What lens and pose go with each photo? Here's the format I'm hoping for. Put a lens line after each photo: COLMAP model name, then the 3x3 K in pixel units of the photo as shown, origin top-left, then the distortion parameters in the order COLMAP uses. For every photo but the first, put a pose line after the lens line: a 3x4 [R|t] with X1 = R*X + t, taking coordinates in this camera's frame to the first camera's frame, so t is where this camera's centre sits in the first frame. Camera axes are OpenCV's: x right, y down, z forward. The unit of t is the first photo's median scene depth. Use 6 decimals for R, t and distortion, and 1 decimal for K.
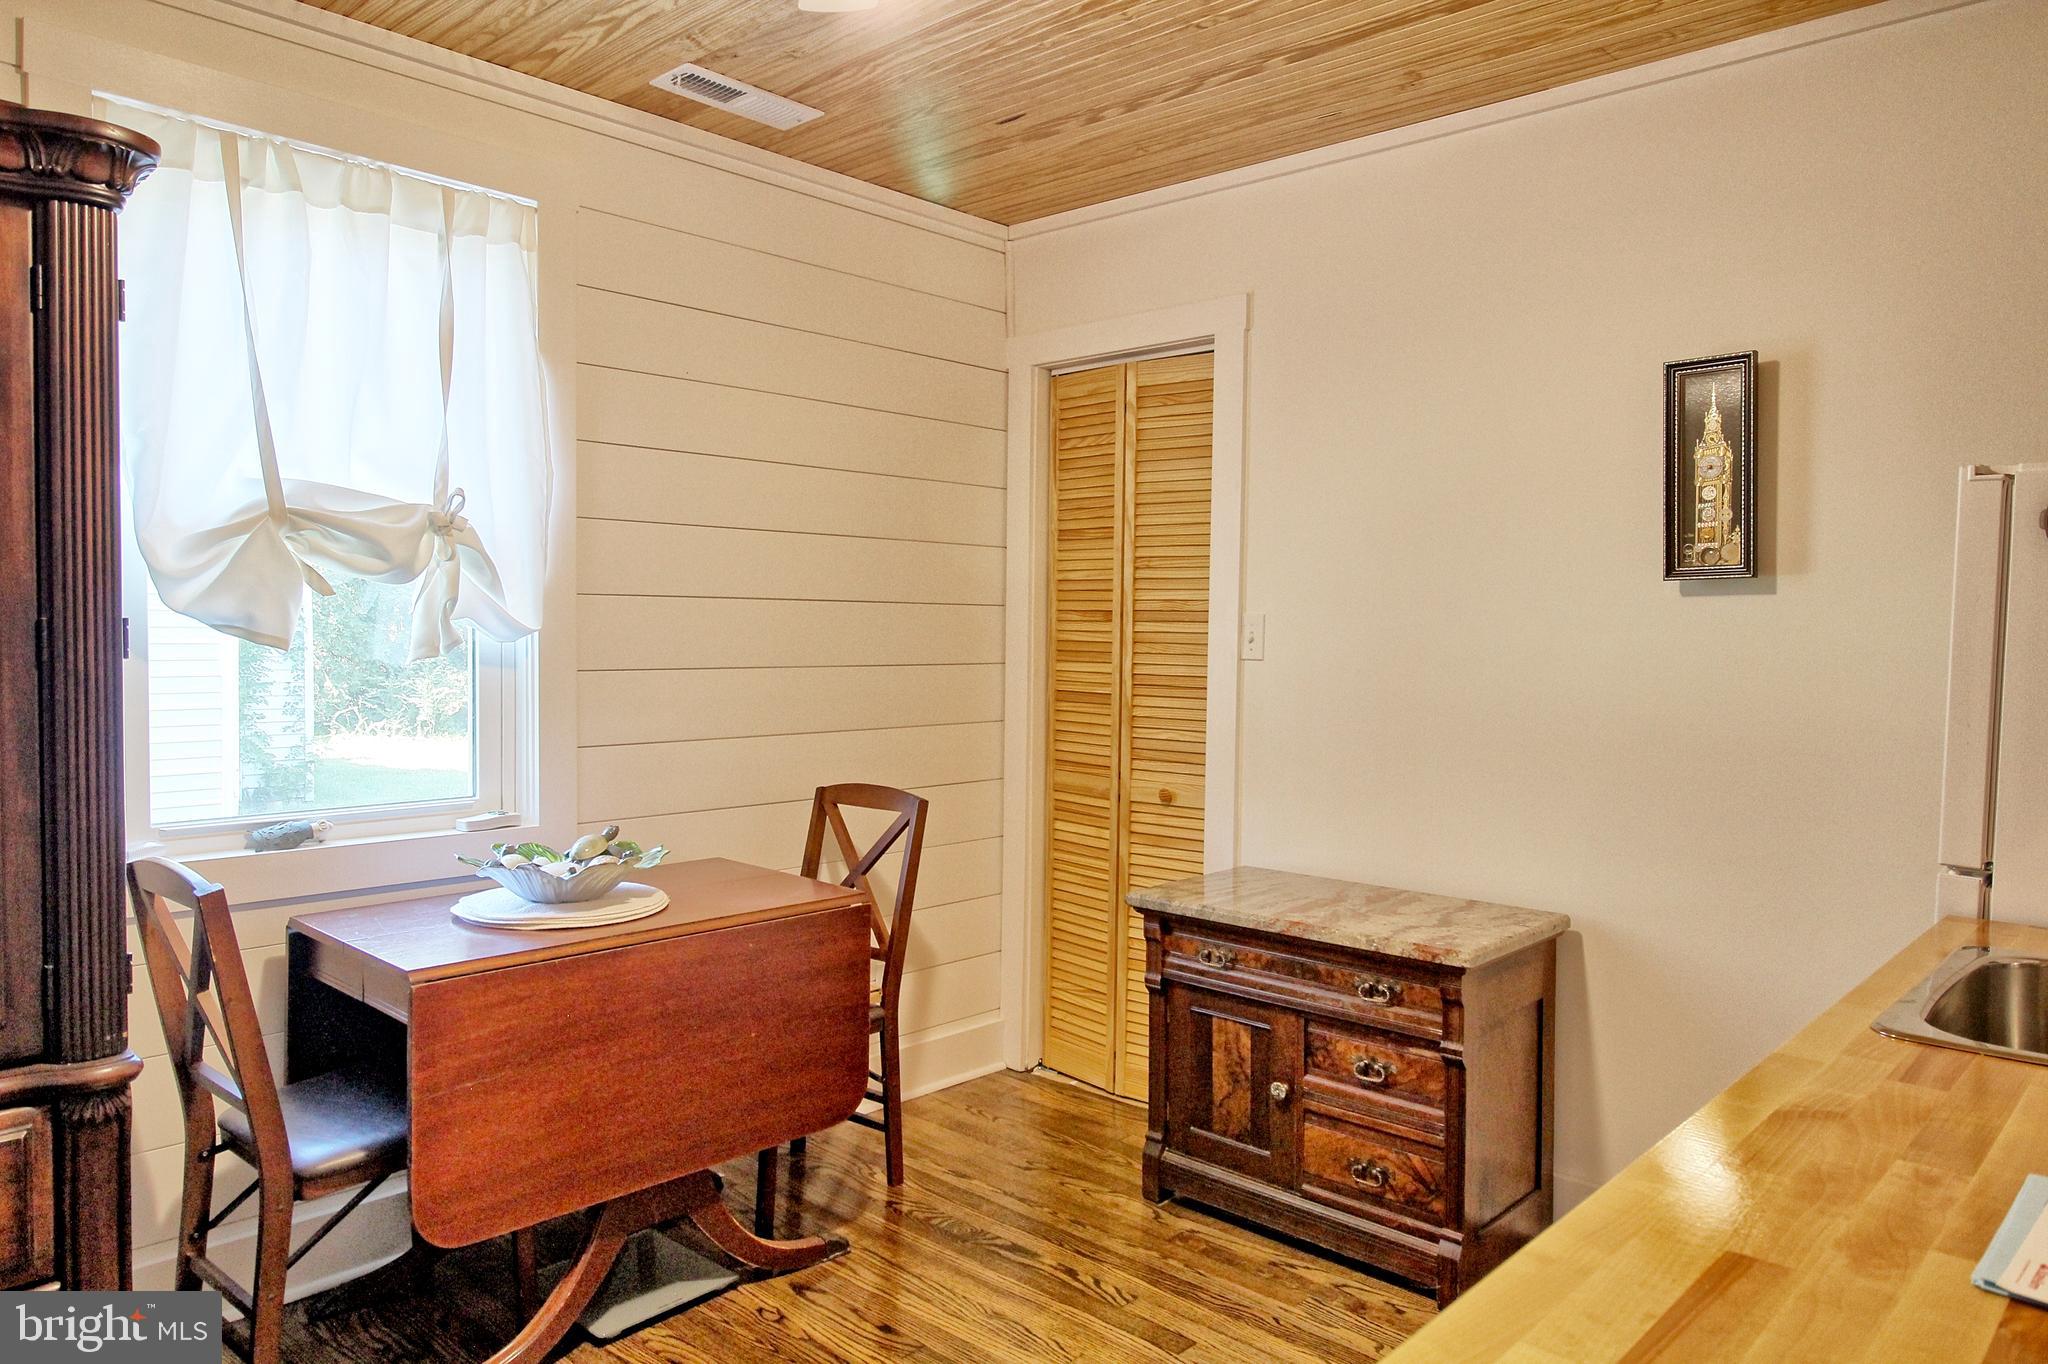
lens RADIAL K [[1364.7, 0, 1031.2], [0, 1364.7, 674.5], [0, 0, 1]] dist [0.009894, -0.010447]
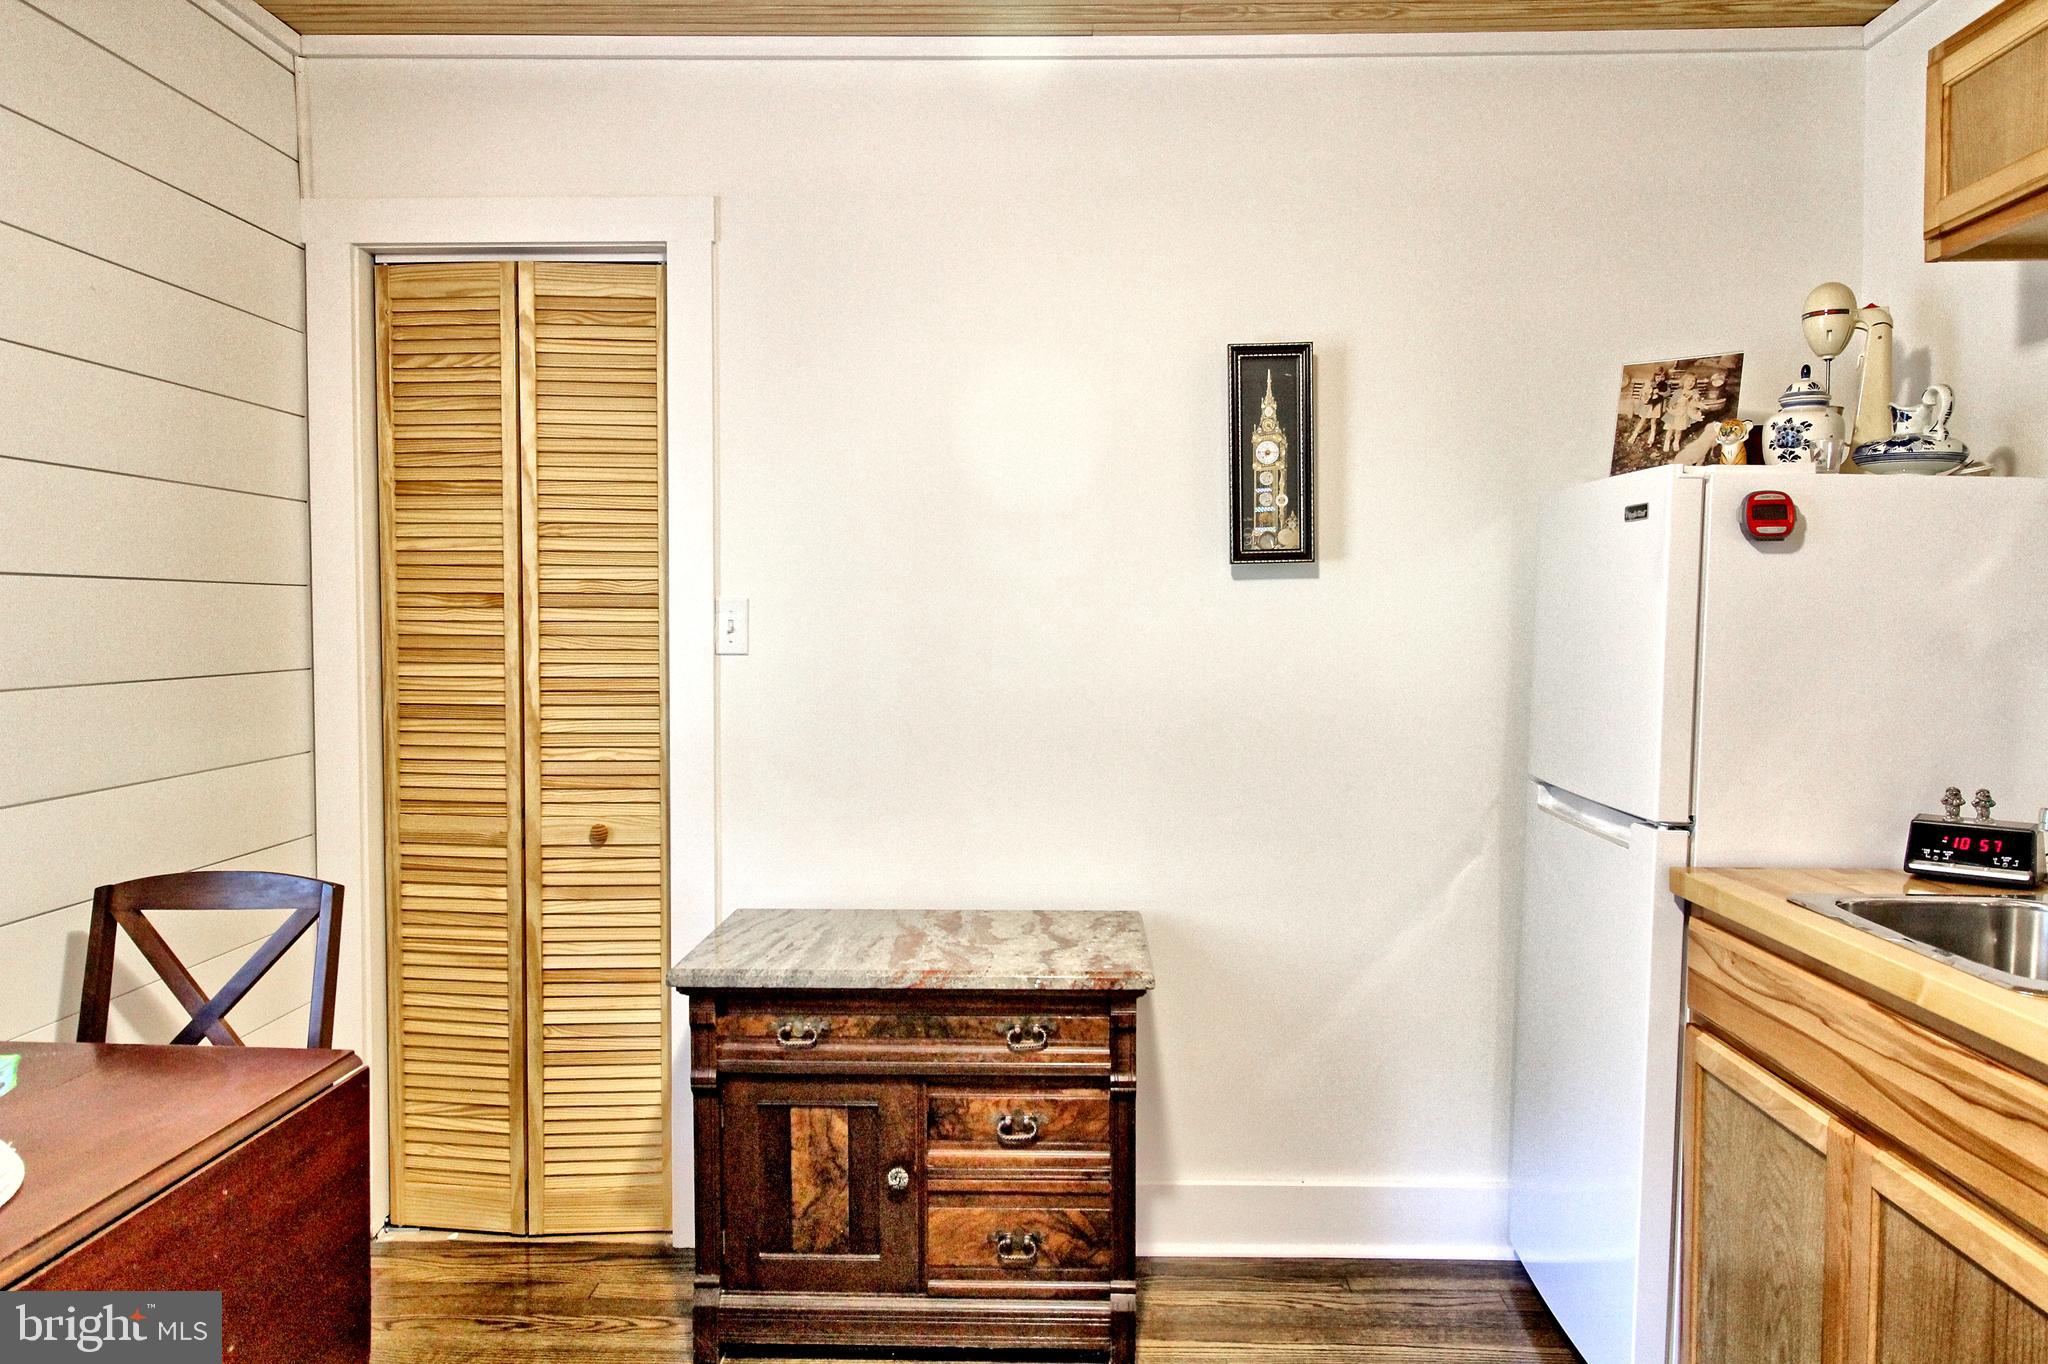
lens RADIAL K [[1364.7, 0, 1032.9], [0, 1364.7, 673.3], [0, 0, 1]] dist [0.009894, -0.010447]
pose [[0.746094, -0.038207, 0.664744, -0.273281], [0.030490, 0.999265, 0.023213, -0.014248], [-0.665142, 0.002949, 0.746711, 0.309962]]
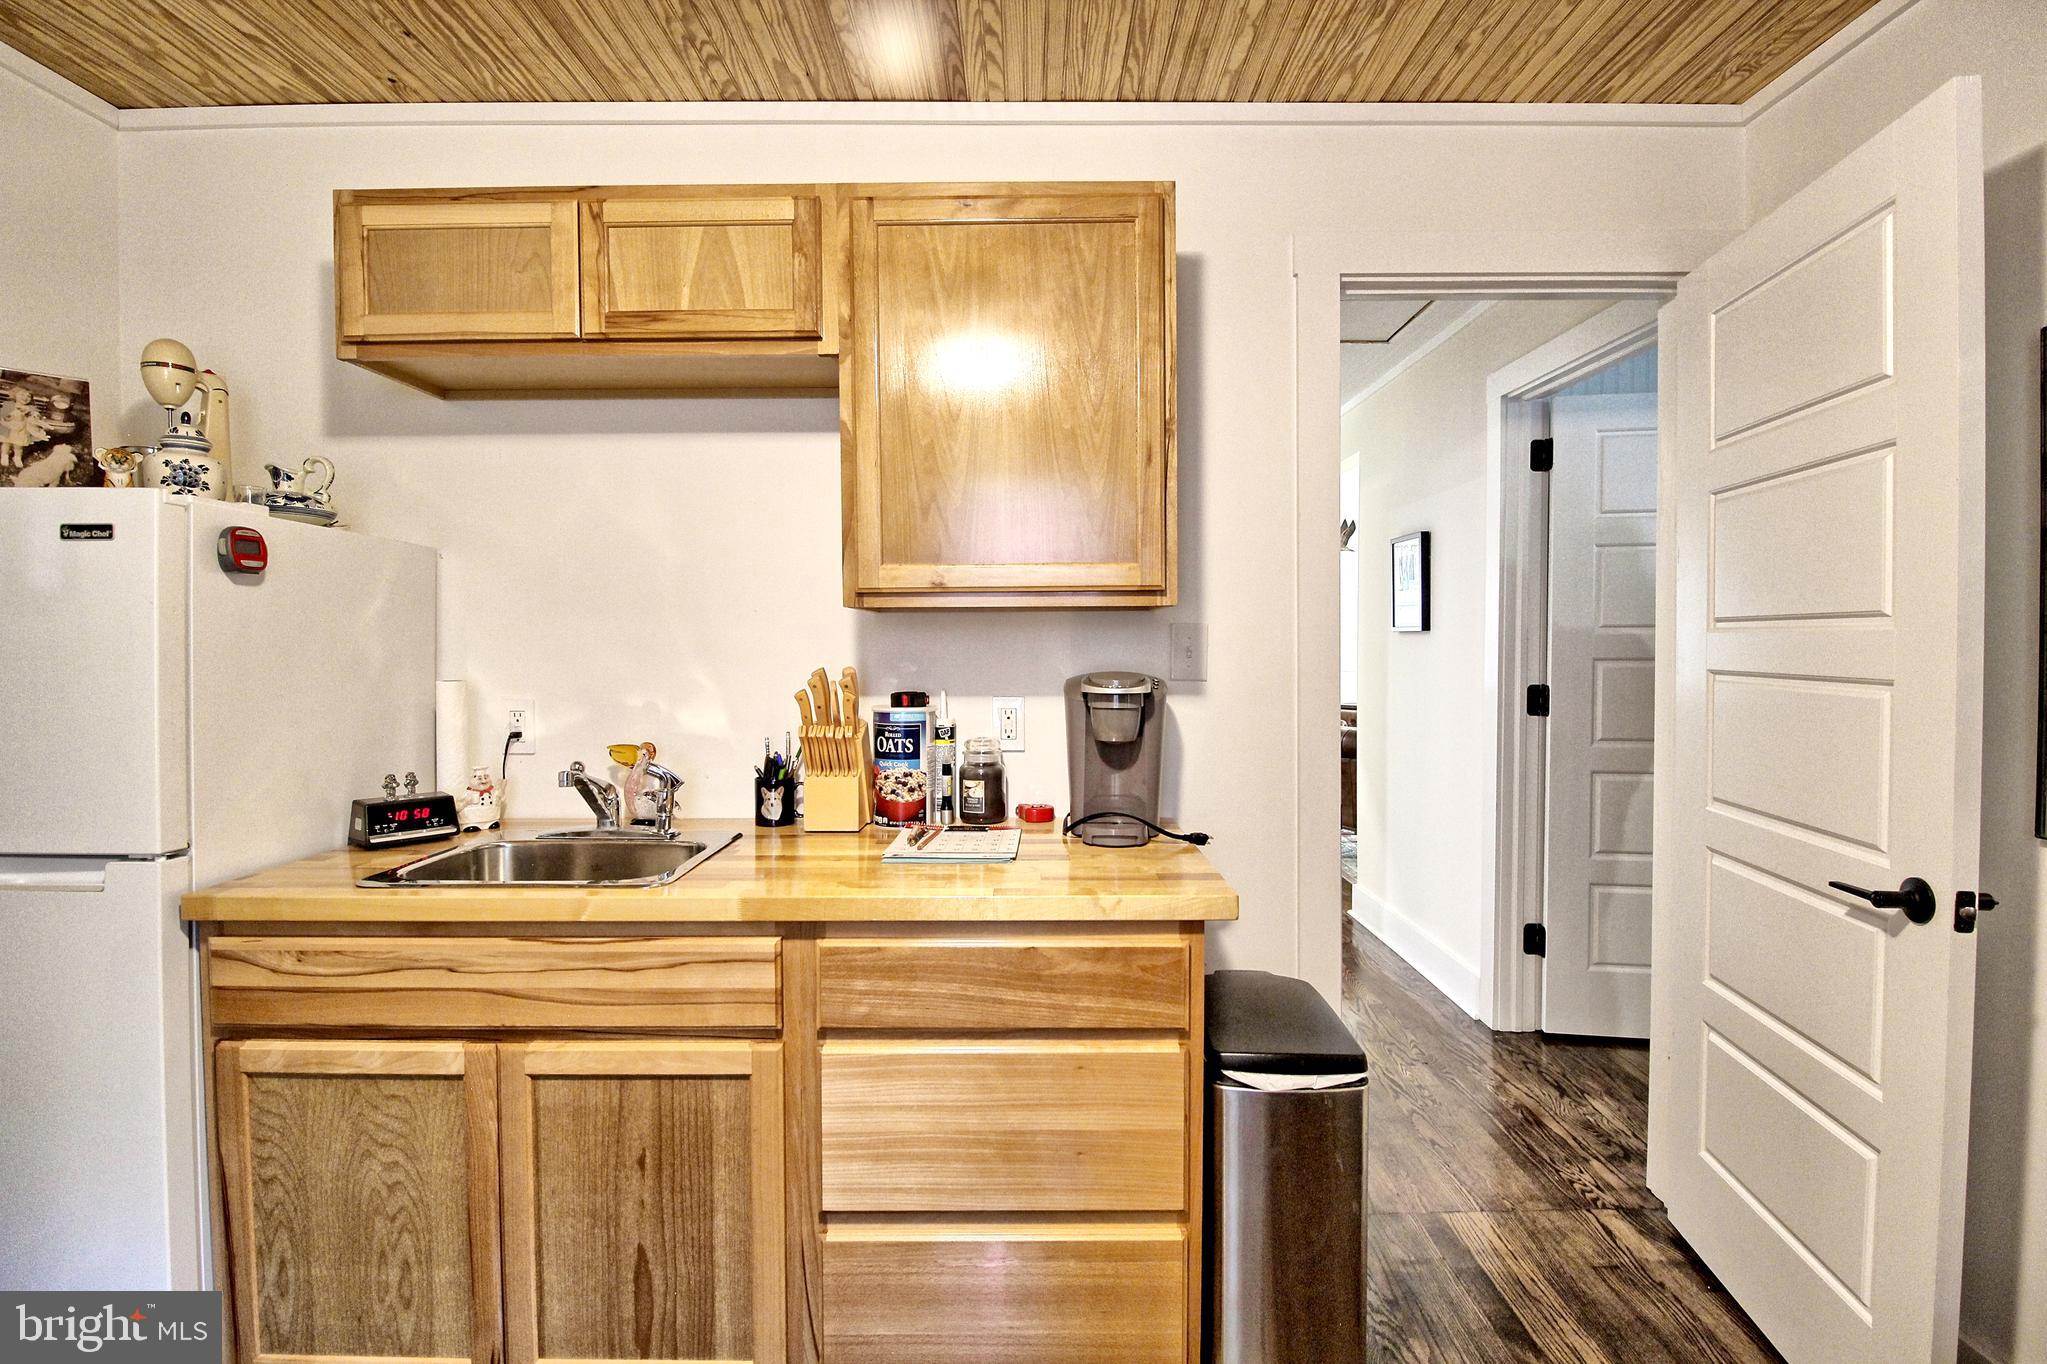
lens RADIAL K [[952.9, 0, 1035.2], [0, 952.9, 672.7], [0, 0, 1]] dist [-0.007243, -0.009183]
pose [[-0.689583, -0.032459, 0.723479, -0.212821], [0.019200, 0.997825, 0.063067, -0.023289], [-0.723952, 0.057381, -0.687460, 0.610126]]
